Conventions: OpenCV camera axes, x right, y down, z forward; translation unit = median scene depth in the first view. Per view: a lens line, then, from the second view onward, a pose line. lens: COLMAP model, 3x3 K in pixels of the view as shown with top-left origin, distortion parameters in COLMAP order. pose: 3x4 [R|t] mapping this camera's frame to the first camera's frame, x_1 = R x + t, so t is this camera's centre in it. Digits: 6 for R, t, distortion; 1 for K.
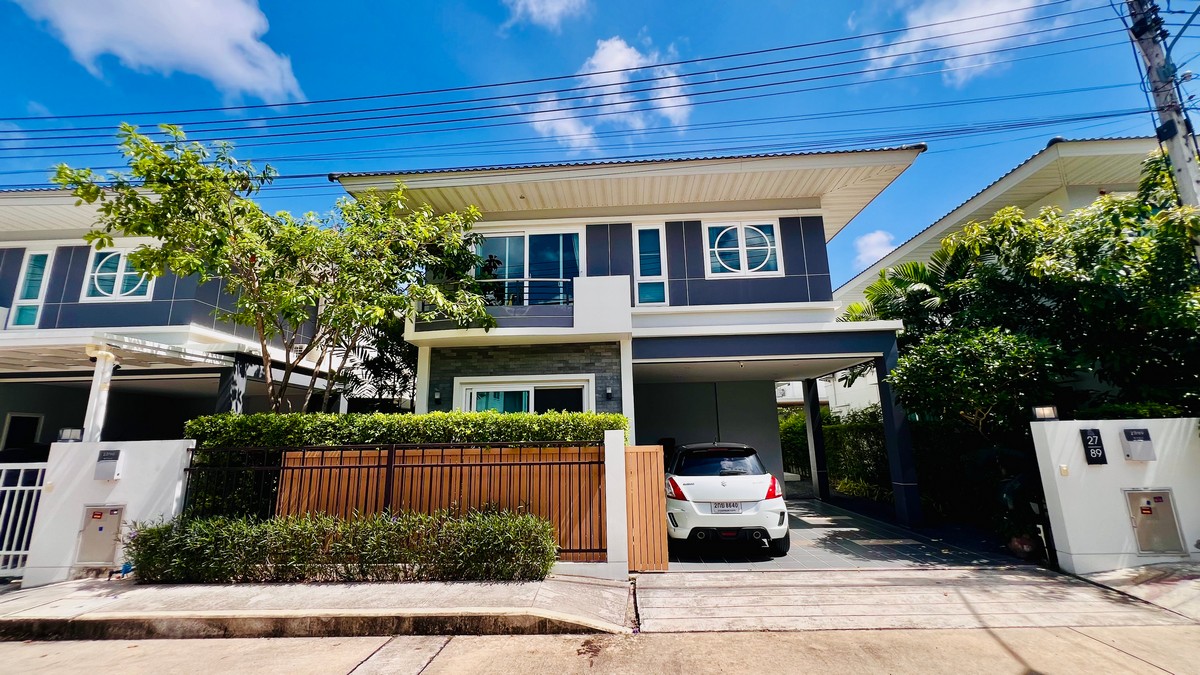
lens RADIAL K [[483.1, 0, 603.8], [0, 483.1, 338.5], [0, 0, 1]] dist [-0.001796, 0.000811]
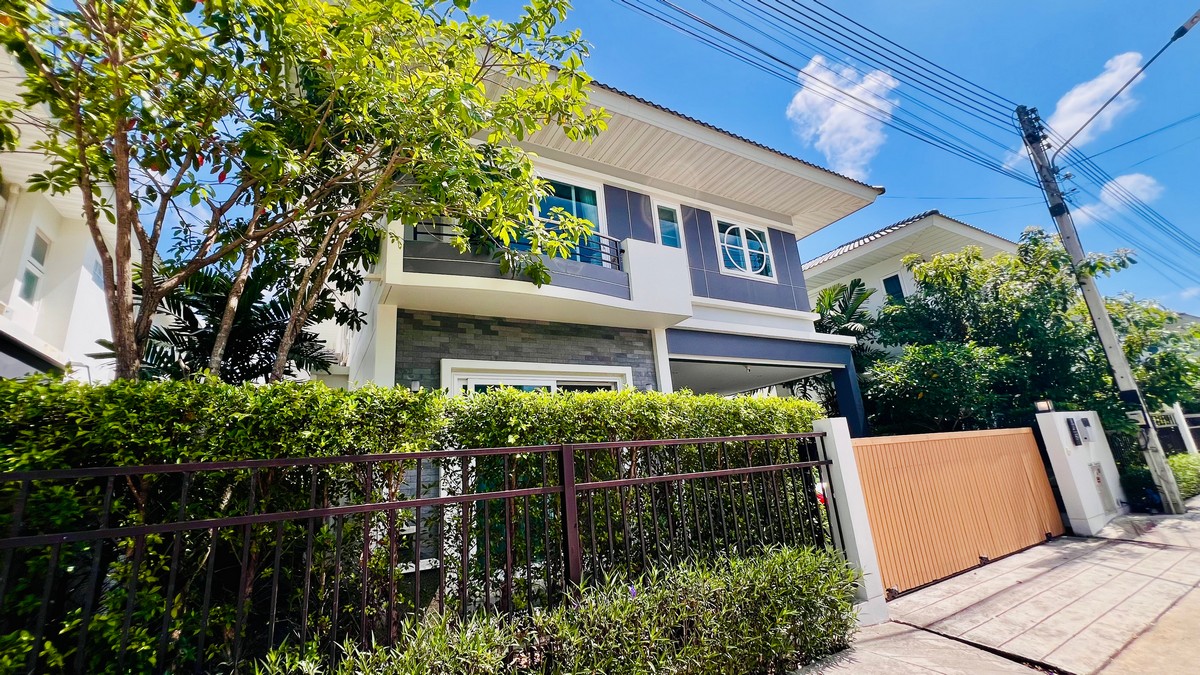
lens RADIAL K [[483.1, 0, 599.5], [0, 483.1, 340.6], [0, 0, 1]] dist [-0.001796, 0.000811]
pose [[0.842092, 0.093711, 0.531130, -0.465313], [-0.048292, 0.993935, -0.098800, 0.107192], [-0.537167, 0.057549, 0.841510, 0.366329]]
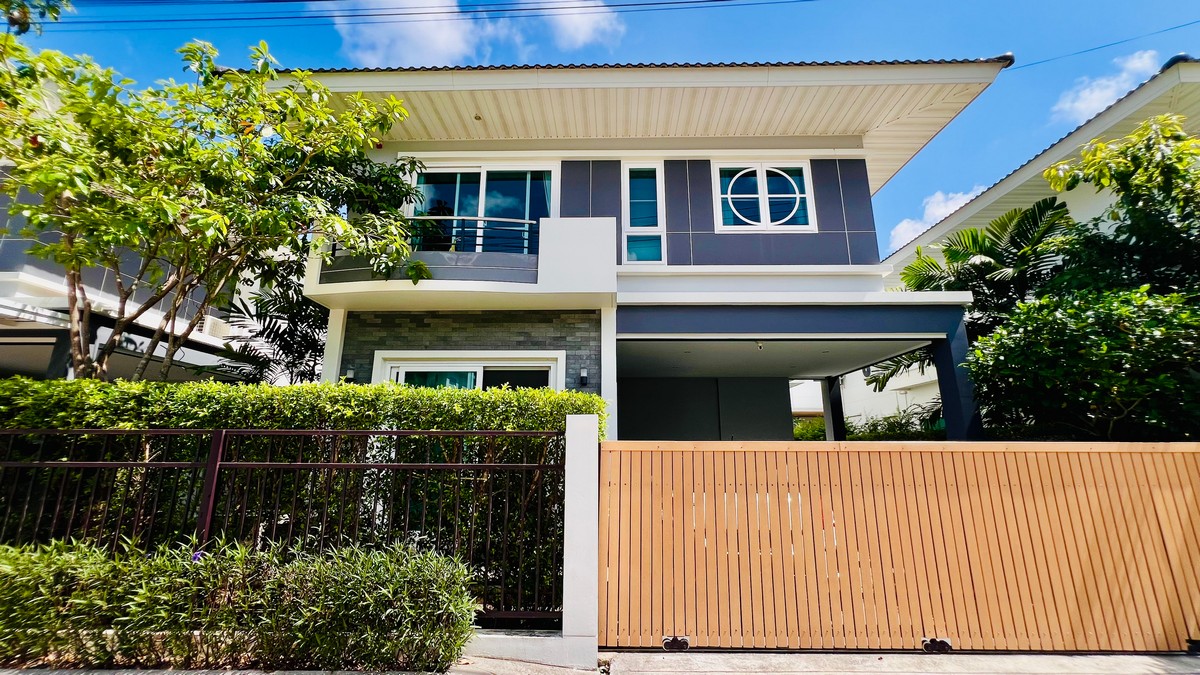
lens RADIAL K [[483.1, 0, 603.4], [0, 483.1, 337.9], [0, 0, 1]] dist [-0.001796, 0.000811]
pose [[0.999298, 0.028803, 0.023972, 0.020667], [-0.028097, 0.999176, -0.029299, 0.071907], [-0.024796, 0.028605, 0.999283, 0.249092]]
